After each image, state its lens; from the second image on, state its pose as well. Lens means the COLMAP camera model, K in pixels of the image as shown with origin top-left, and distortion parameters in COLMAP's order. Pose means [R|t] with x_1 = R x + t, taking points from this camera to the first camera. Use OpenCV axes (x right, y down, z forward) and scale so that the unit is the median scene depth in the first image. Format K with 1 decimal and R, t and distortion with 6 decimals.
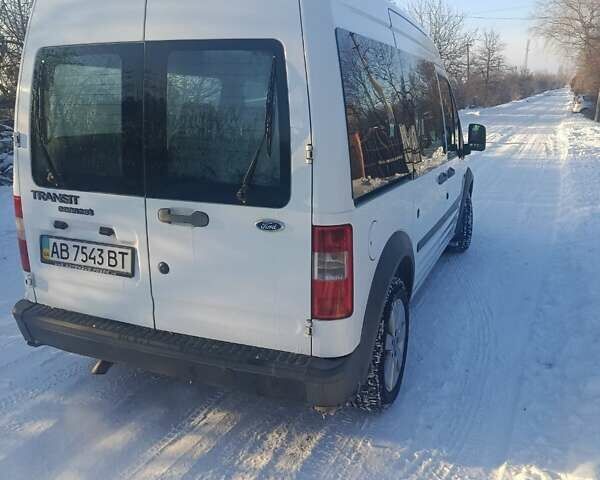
lens RADIAL K [[547.3, 0, 298.2], [0, 547.3, 228.3], [0, 0, 1]] dist [0.139067, -0.238847]
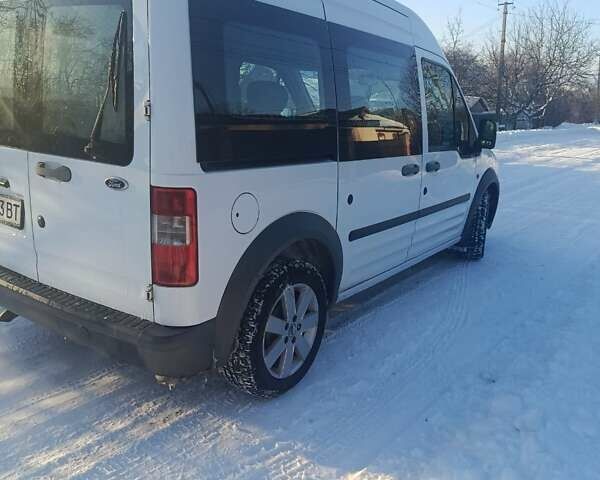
lens RADIAL K [[547.3, 0, 298.2], [0, 547.3, 228.3], [0, 0, 1]] dist [0.139067, -0.238847]
pose [[0.977076, 0.090846, -0.192533, 0.422089], [-0.092350, 0.995726, 0.001166, 0.039462], [0.191816, 0.016641, 0.981290, 0.082893]]
